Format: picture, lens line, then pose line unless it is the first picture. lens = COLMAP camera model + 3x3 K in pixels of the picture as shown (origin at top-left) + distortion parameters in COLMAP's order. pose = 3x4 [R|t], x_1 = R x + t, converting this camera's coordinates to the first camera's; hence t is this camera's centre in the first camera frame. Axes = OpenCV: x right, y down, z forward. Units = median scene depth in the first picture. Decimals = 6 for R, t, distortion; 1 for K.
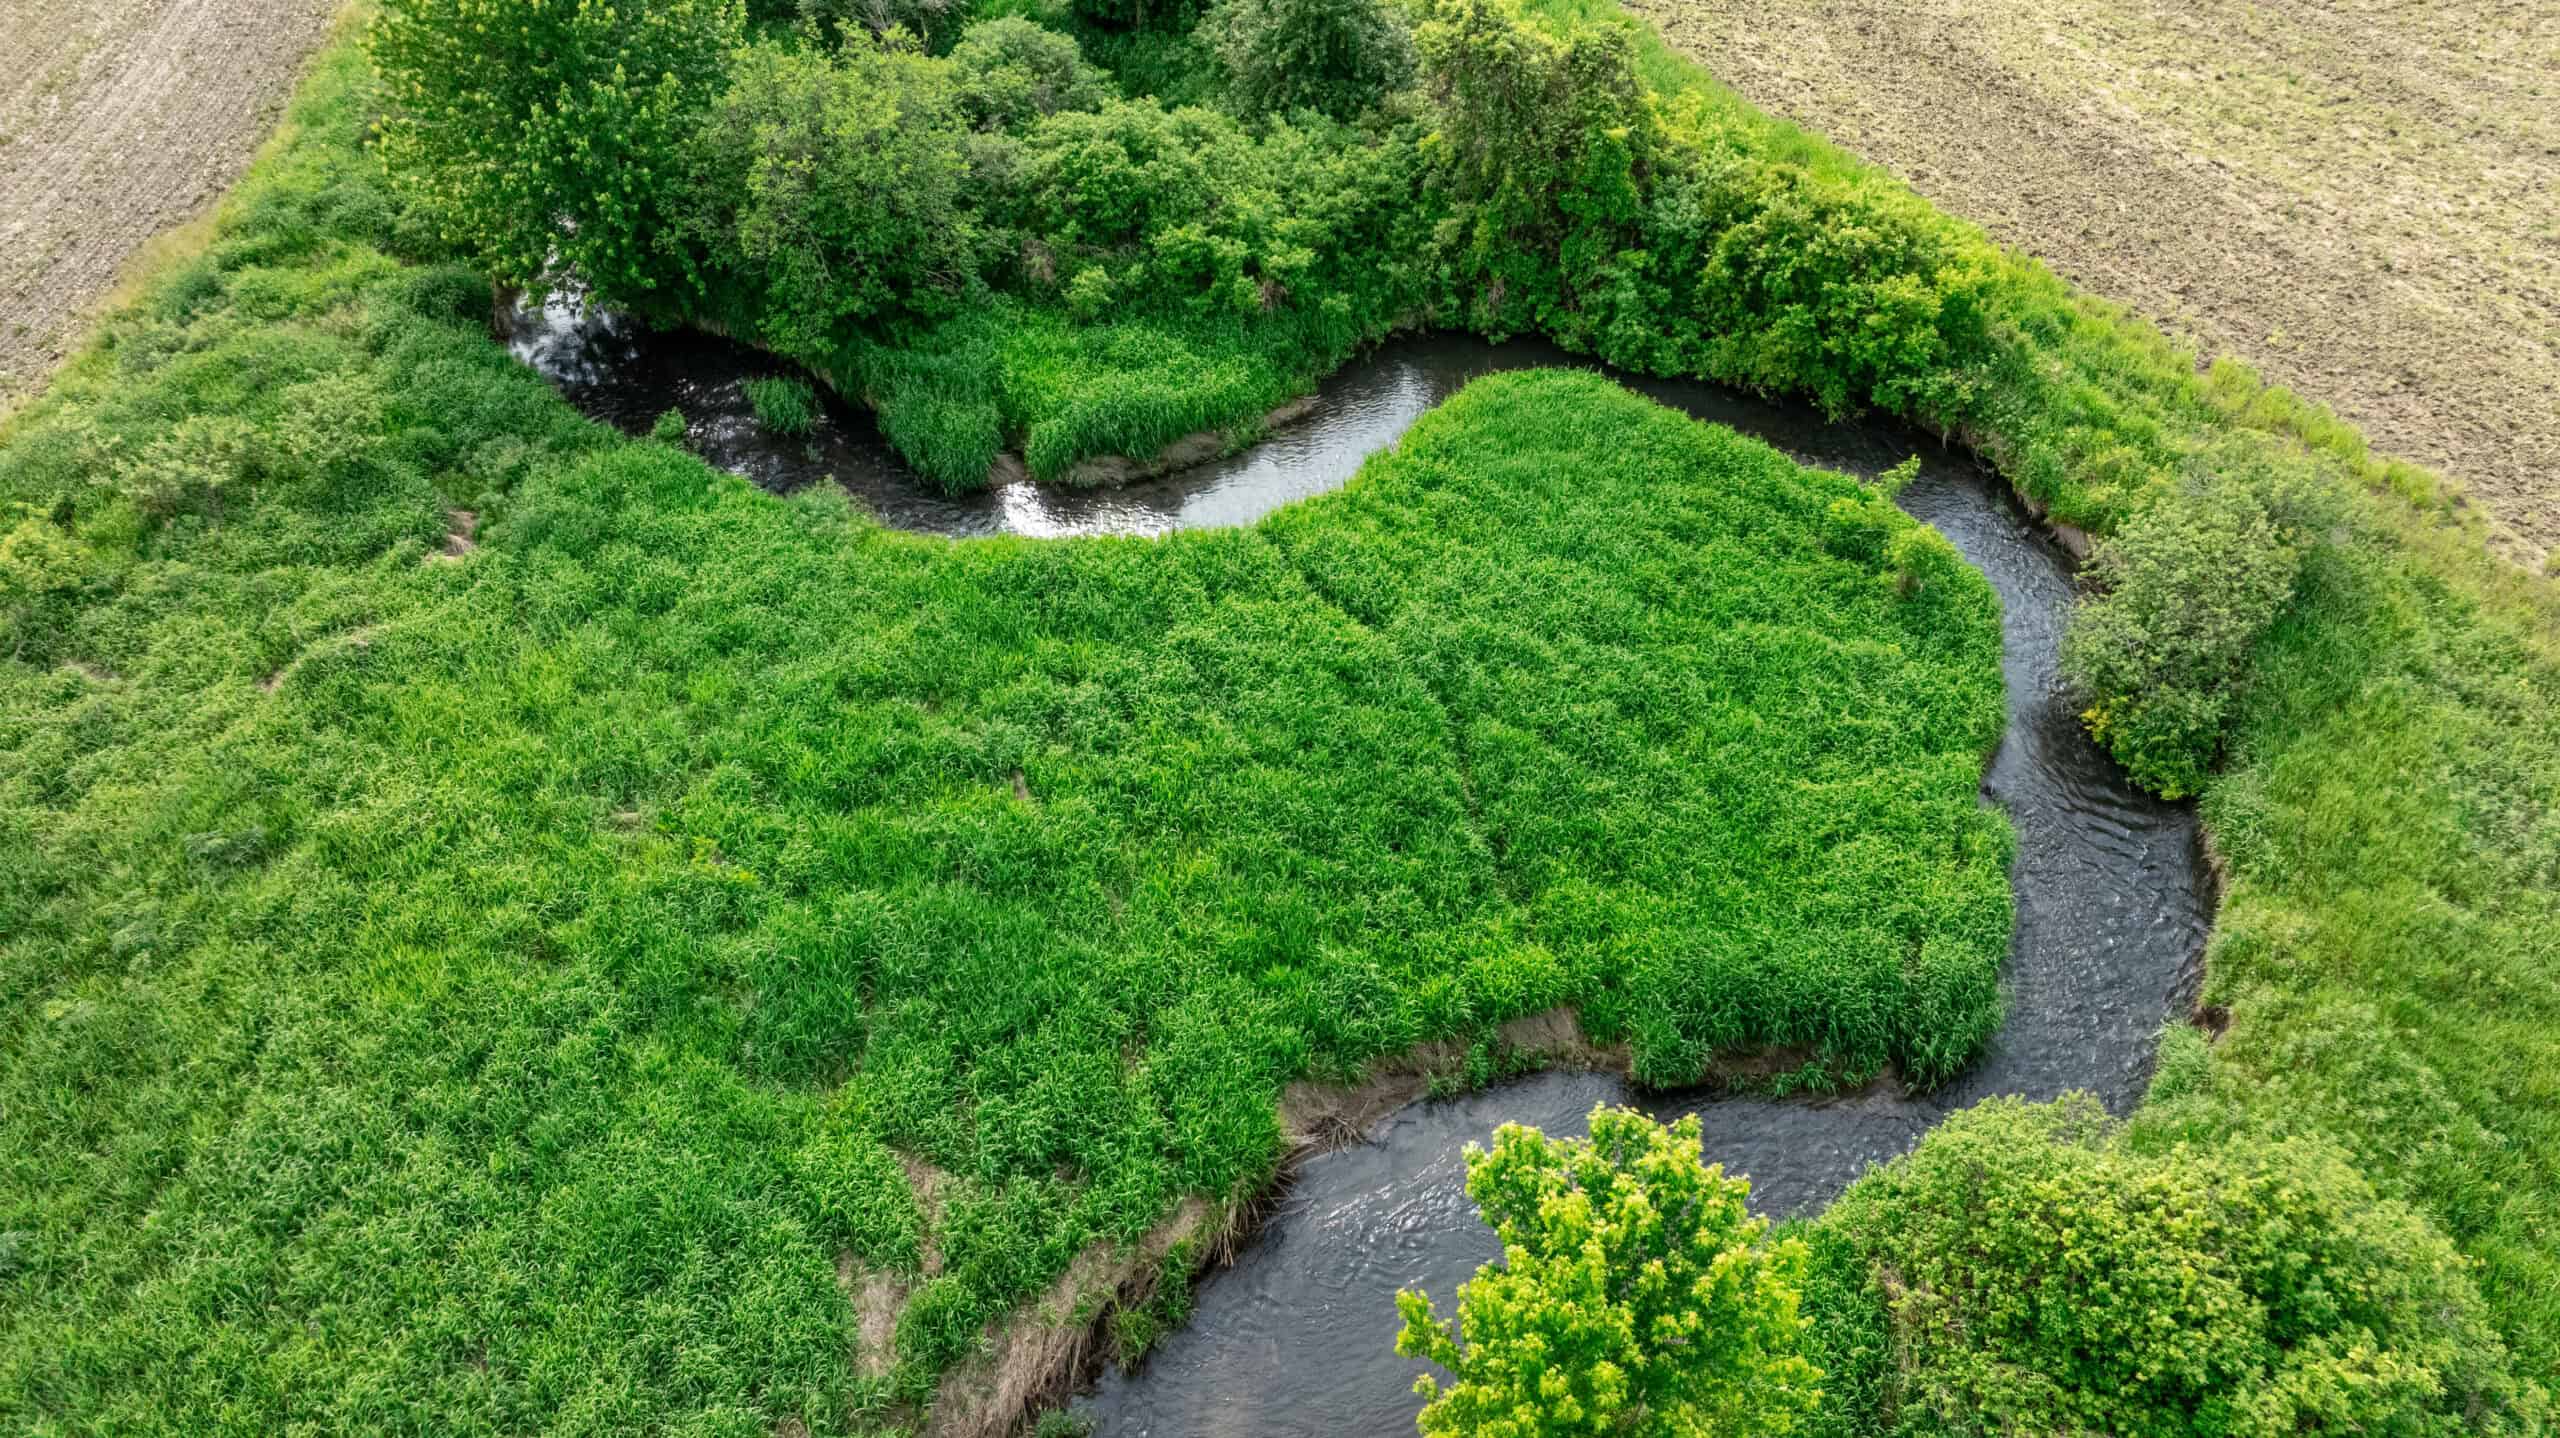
lens RADIAL K [[1793.0, 0, 1296.9], [0, 1793.0, 729.2], [0, 0, 1]] dist [-0.040072, 0.037727]
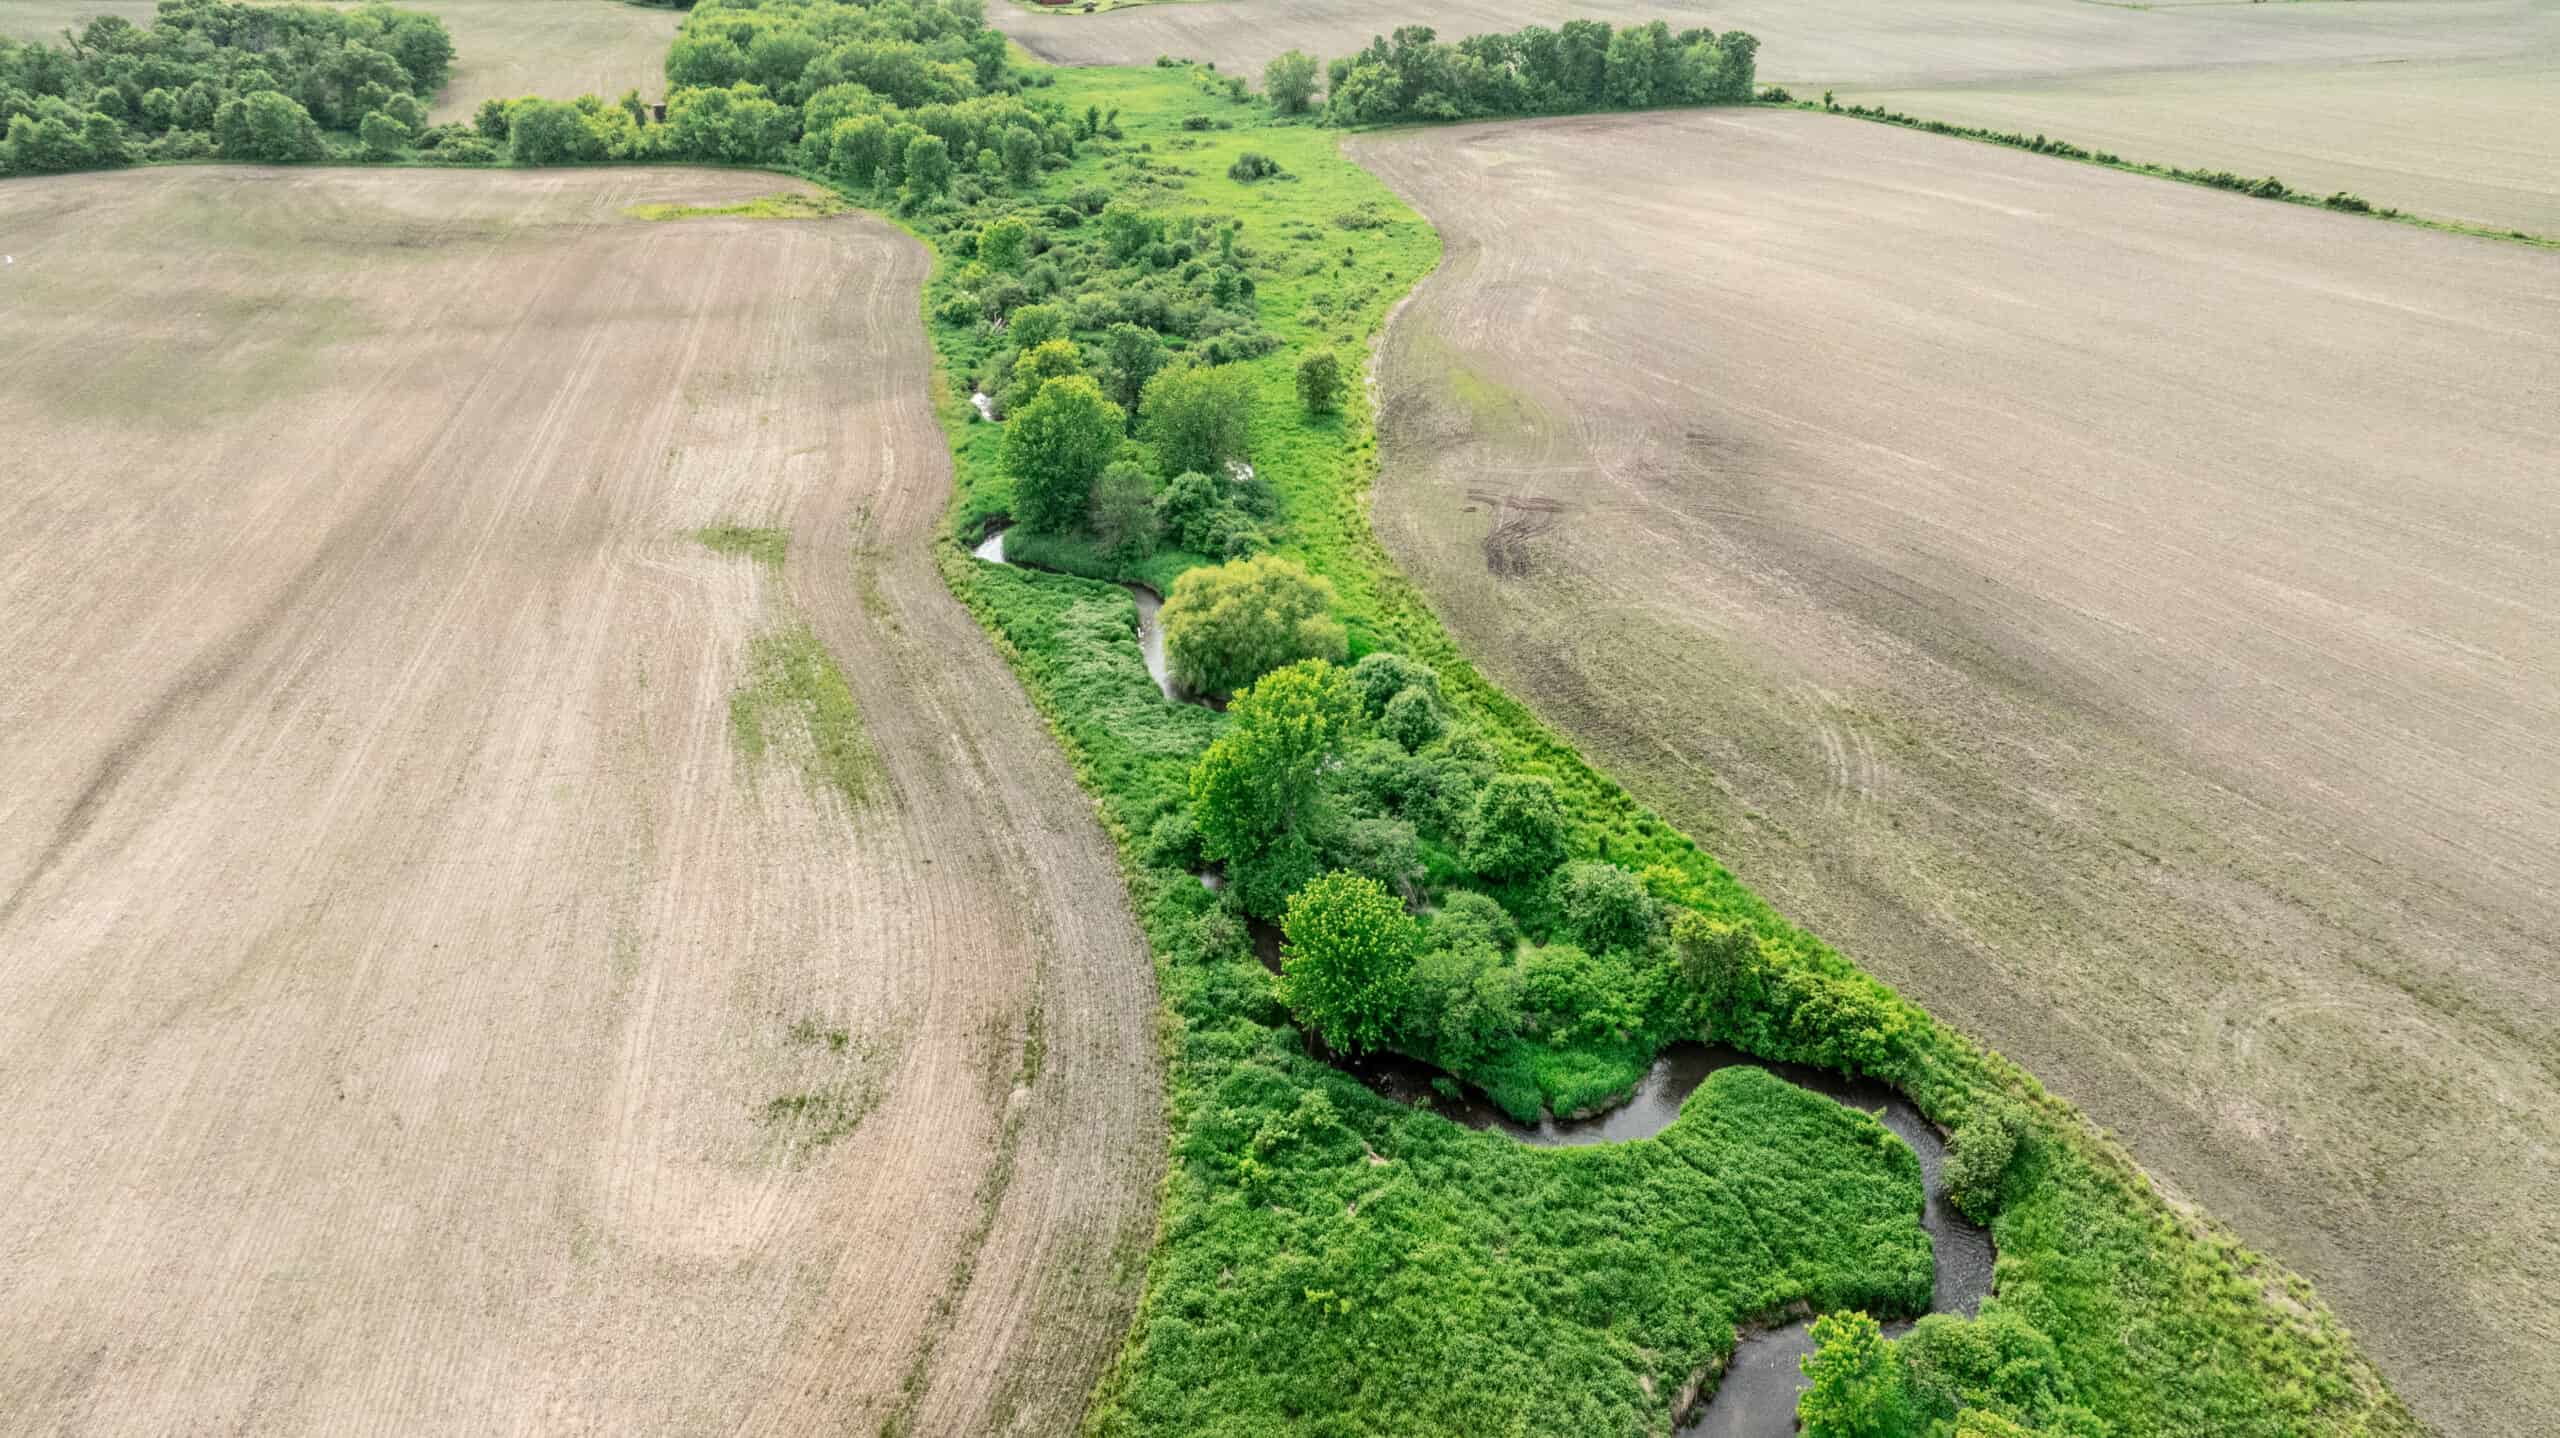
lens RADIAL K [[1793.0, 0, 1289.2], [0, 1793.0, 717.6], [0, 0, 1]] dist [-0.040072, 0.037727]
pose [[0.998710, -0.025394, 0.043980, -0.784303], [0.035426, 0.968867, -0.245036, -0.096130], [-0.036388, 0.246278, 0.968516, -2.066677]]
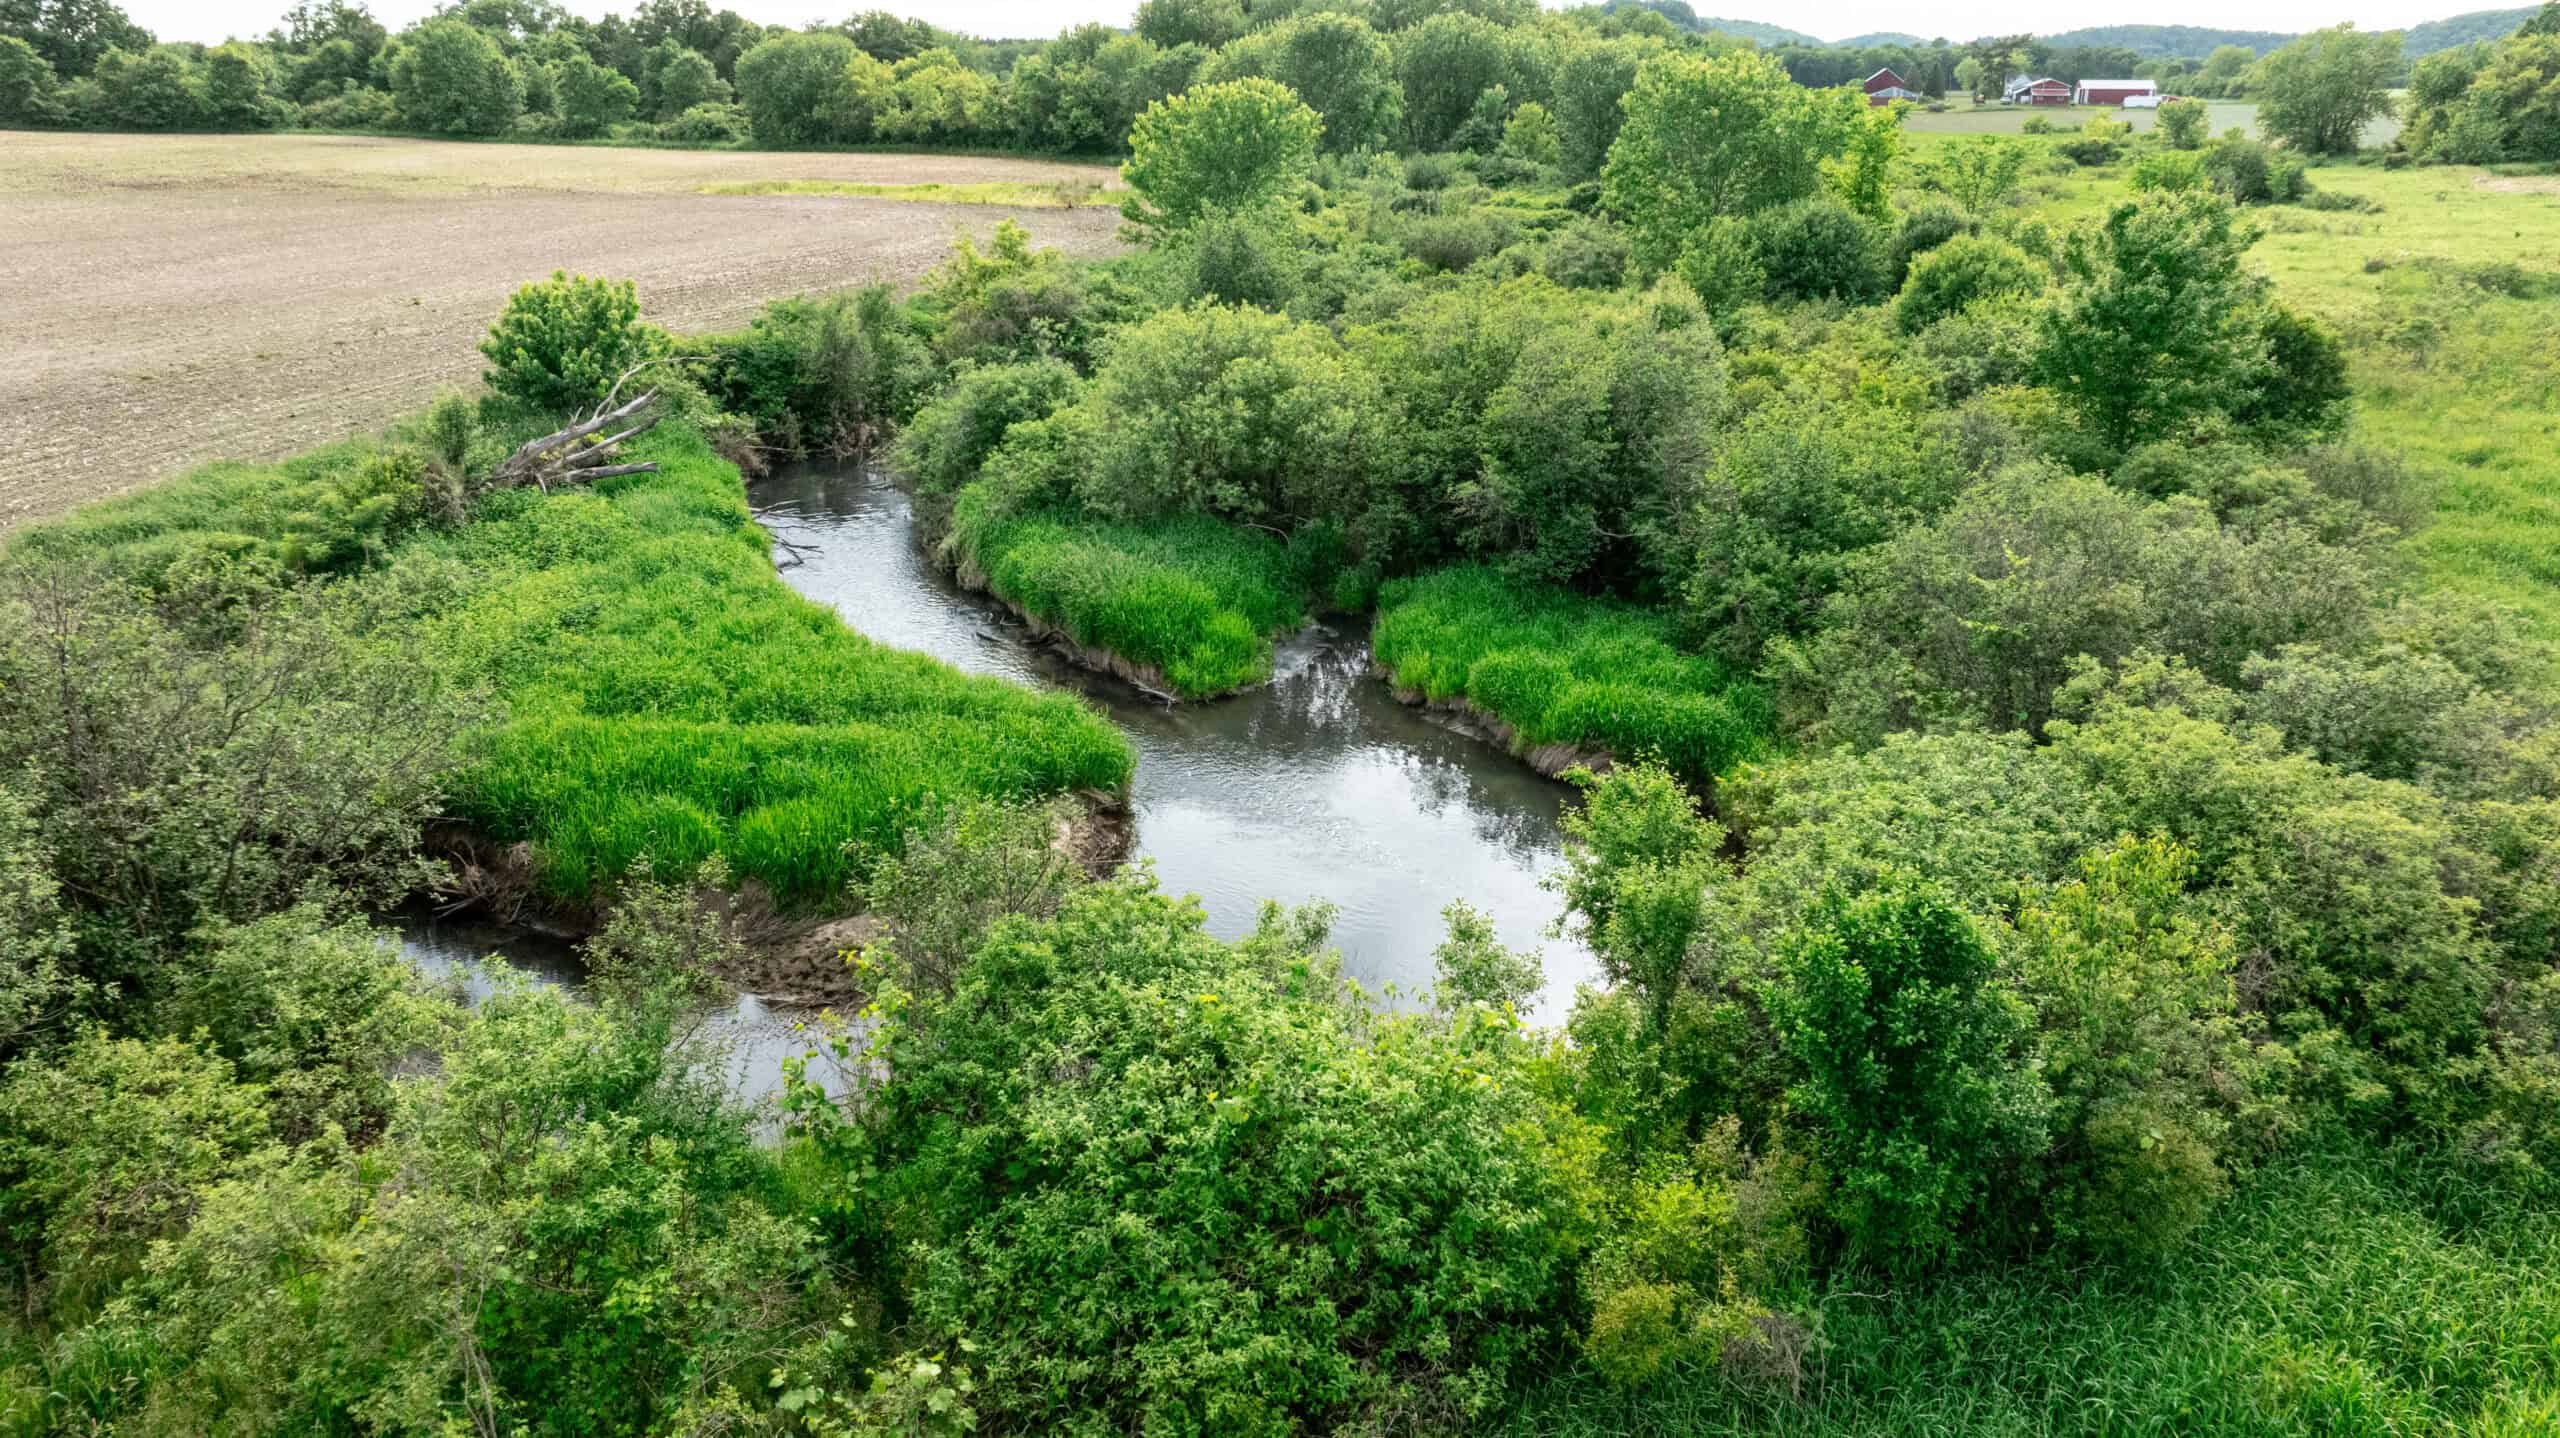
lens RADIAL K [[1793.0, 0, 1283.0], [0, 1793.0, 719.5], [0, 0, 1]] dist [-0.040072, 0.037727]
pose [[0.914746, 0.138155, -0.379674, -0.711405], [-0.265705, 0.913626, -0.307714, -3.308196], [0.304368, 0.382362, 0.872444, 4.332392]]
